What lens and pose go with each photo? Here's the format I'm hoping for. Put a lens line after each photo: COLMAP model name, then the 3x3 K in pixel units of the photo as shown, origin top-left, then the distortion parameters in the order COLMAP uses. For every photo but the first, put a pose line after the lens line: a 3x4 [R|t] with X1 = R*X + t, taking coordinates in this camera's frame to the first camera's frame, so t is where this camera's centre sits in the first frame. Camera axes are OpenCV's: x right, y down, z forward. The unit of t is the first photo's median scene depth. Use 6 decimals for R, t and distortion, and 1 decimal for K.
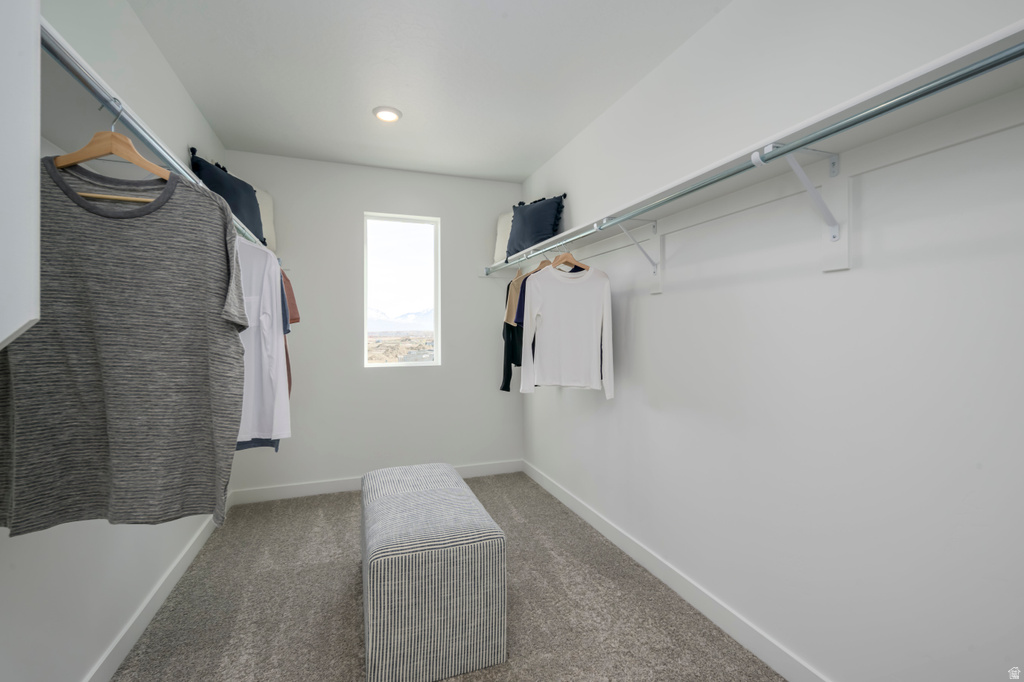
lens RADIAL K [[445.0, 0, 512.0], [0, 445.0, 341.0], [0, 0, 1]] dist [0.003062, -0.000219]
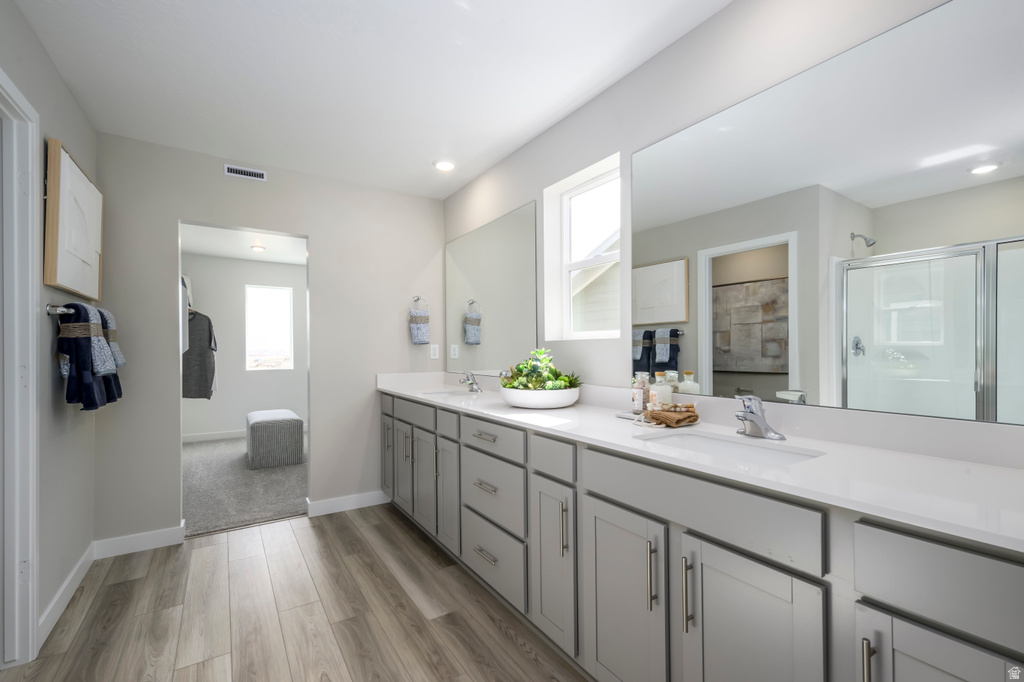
lens RADIAL K [[445.0, 0, 512.0], [0, 445.0, 341.0], [0, 0, 1]] dist [0.003062, -0.000219]
pose [[0.974188, -0.016479, 0.225137, 0.333116], [0.024336, 0.999186, -0.032170, 0.026719], [-0.224423, 0.036818, 0.973796, -1.074282]]
